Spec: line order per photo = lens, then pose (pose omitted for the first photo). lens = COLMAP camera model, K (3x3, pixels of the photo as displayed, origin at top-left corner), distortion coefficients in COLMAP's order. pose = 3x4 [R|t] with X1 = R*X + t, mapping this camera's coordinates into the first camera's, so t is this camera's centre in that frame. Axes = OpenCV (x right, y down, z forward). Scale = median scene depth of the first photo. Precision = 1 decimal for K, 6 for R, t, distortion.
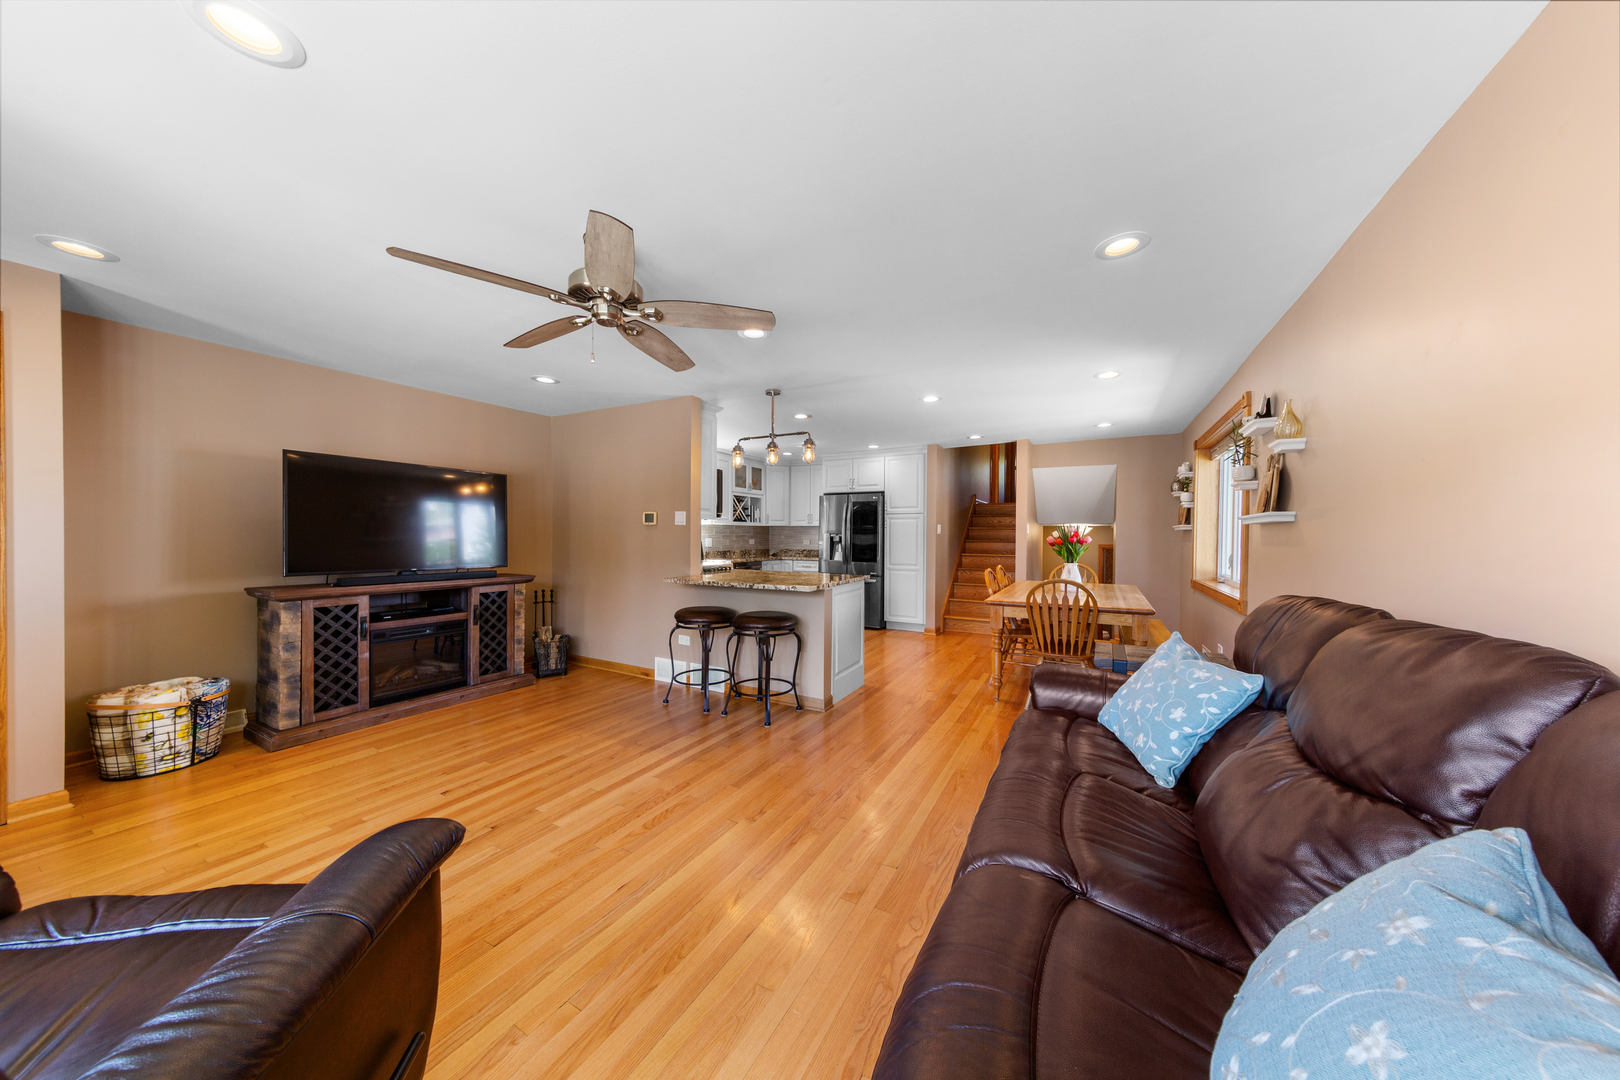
lens RADIAL K [[508.2, 0, 819.3], [0, 508.2, 536.1], [0, 0, 1]] dist [0.006927, -0.000979]
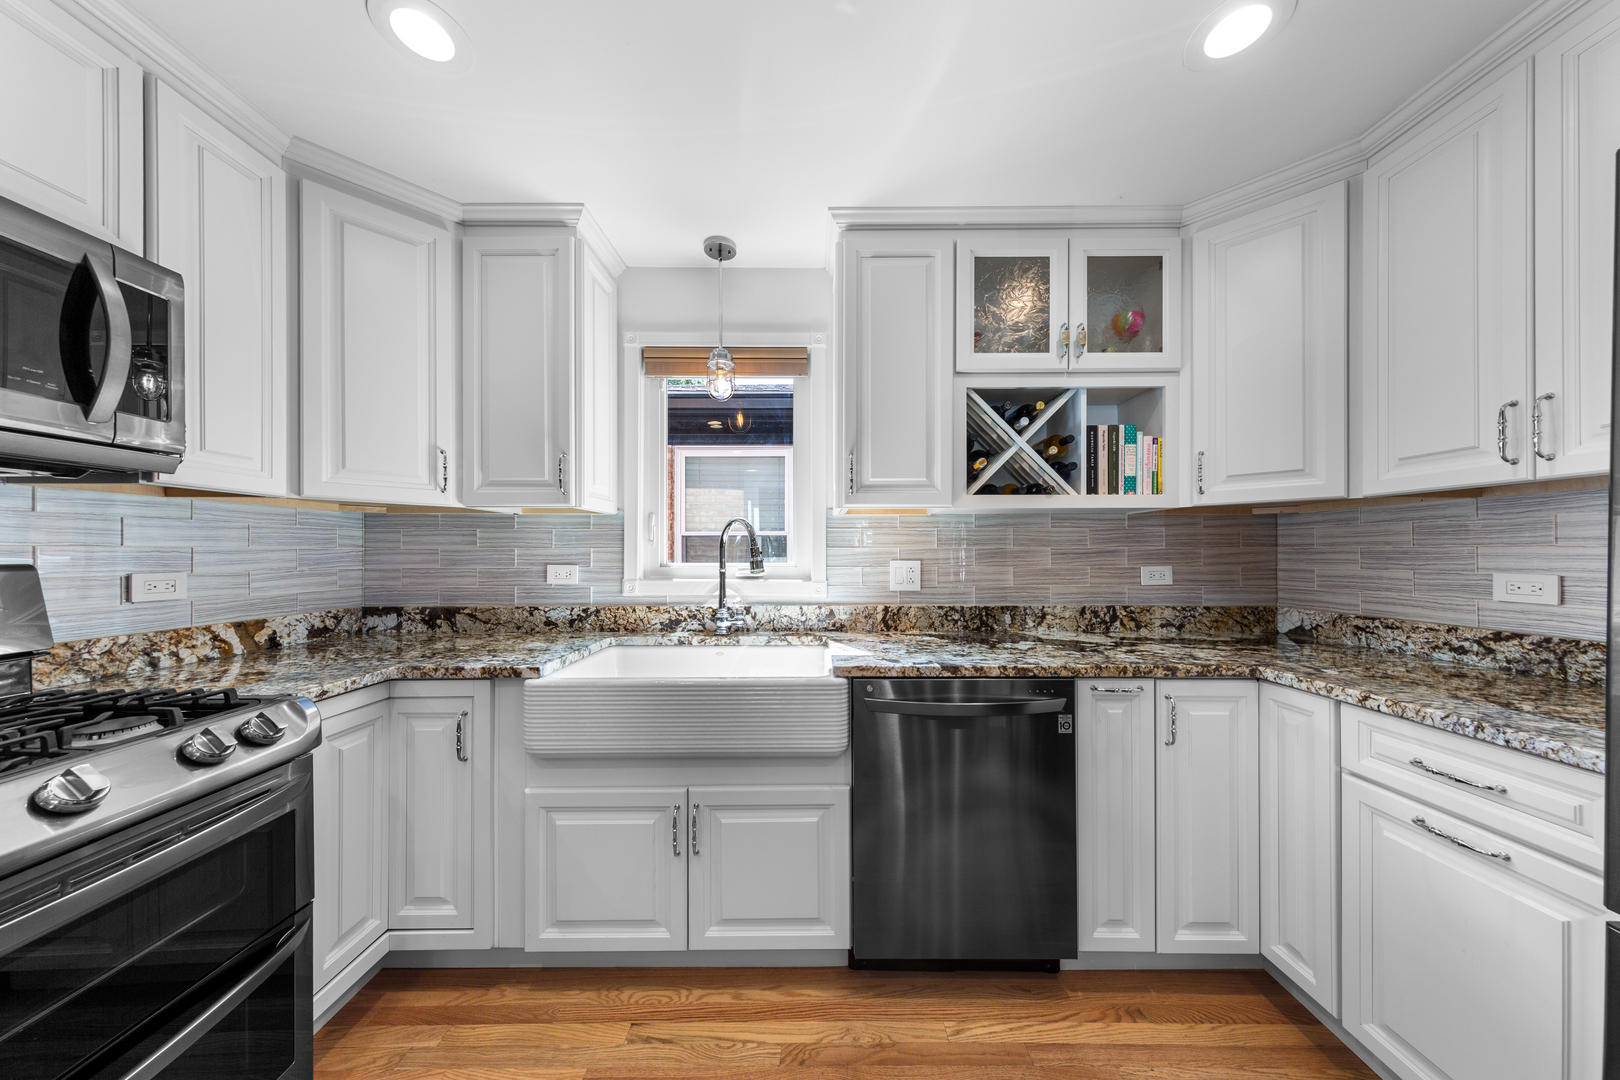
lens RADIAL K [[508.2, 0, 817.2], [0, 508.2, 554.2], [0, 0, 1]] dist [0.006927, -0.000979]
pose [[0.474189, -0.006511, -0.880399, 0.023950], [0.001861, 0.999978, -0.006394, 0.002494], [0.880421, 0.001393, 0.474190, 1.380032]]
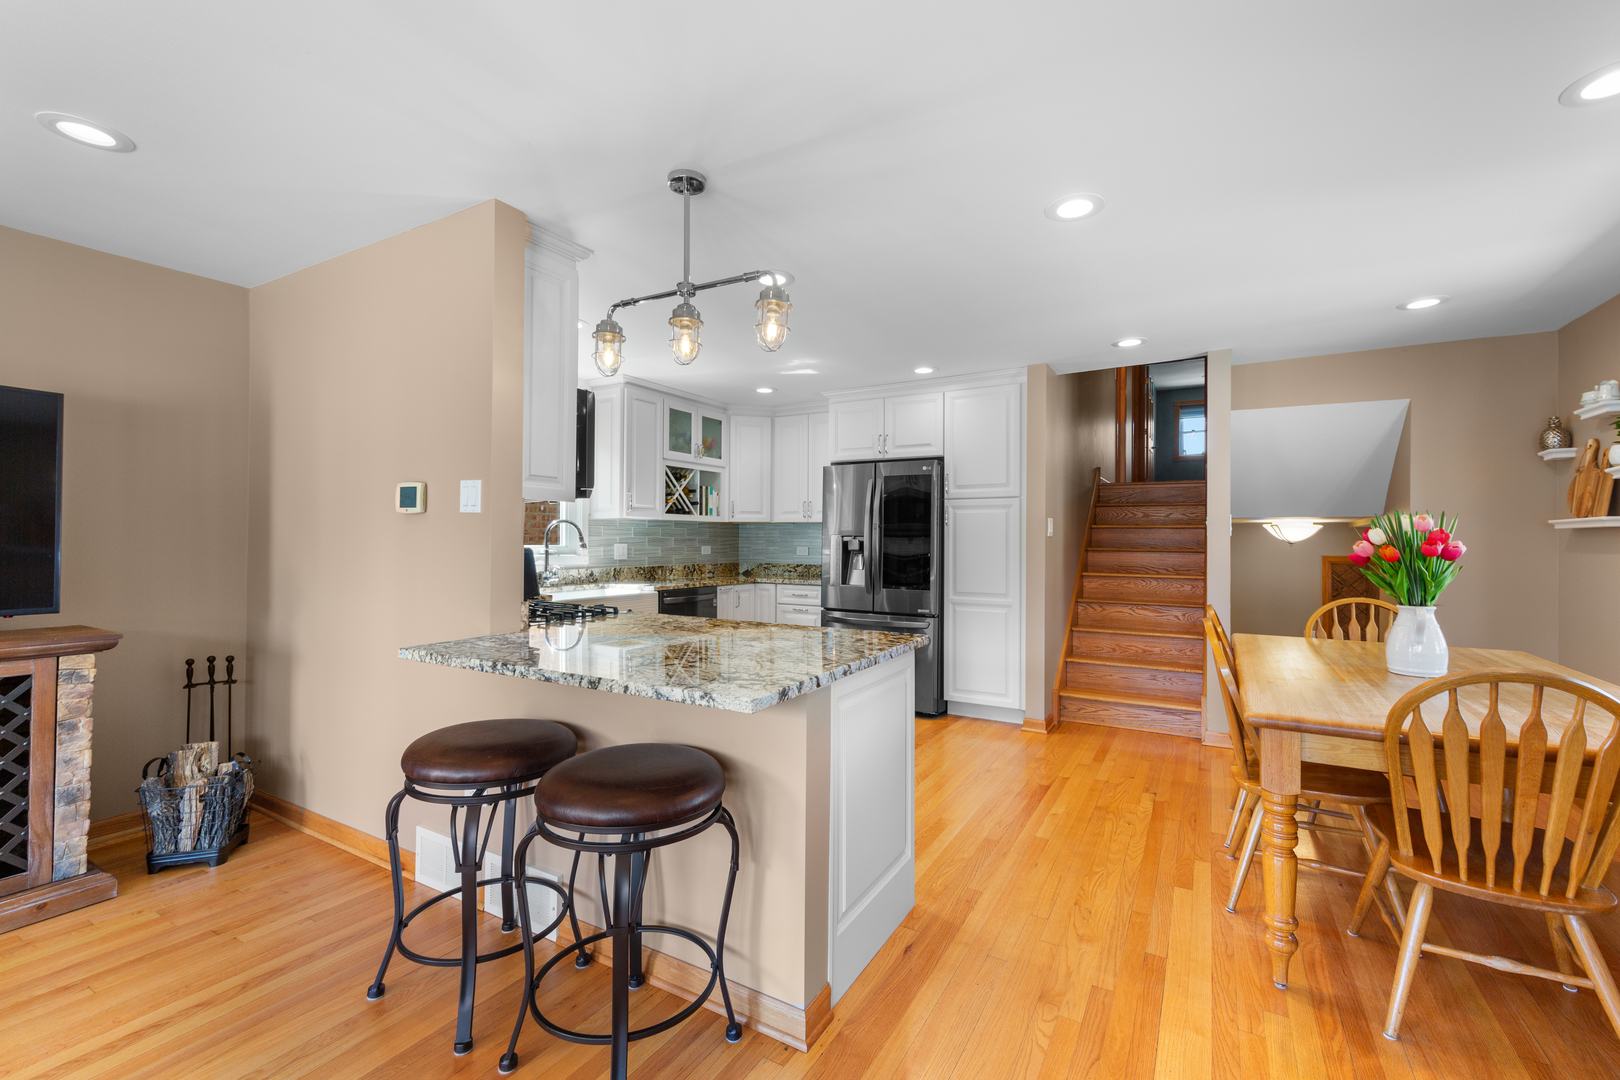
lens RADIAL K [[684.4, 0, 817.4], [0, 684.4, 531.8], [0, 0, 1]] dist [0.003836, -0.000144]
pose [[0.999566, 0.000156, -0.029445, 0.026838], [-0.000558, 0.999907, -0.013645, 0.001049], [0.029440, 0.013656, 0.999473, 0.454898]]
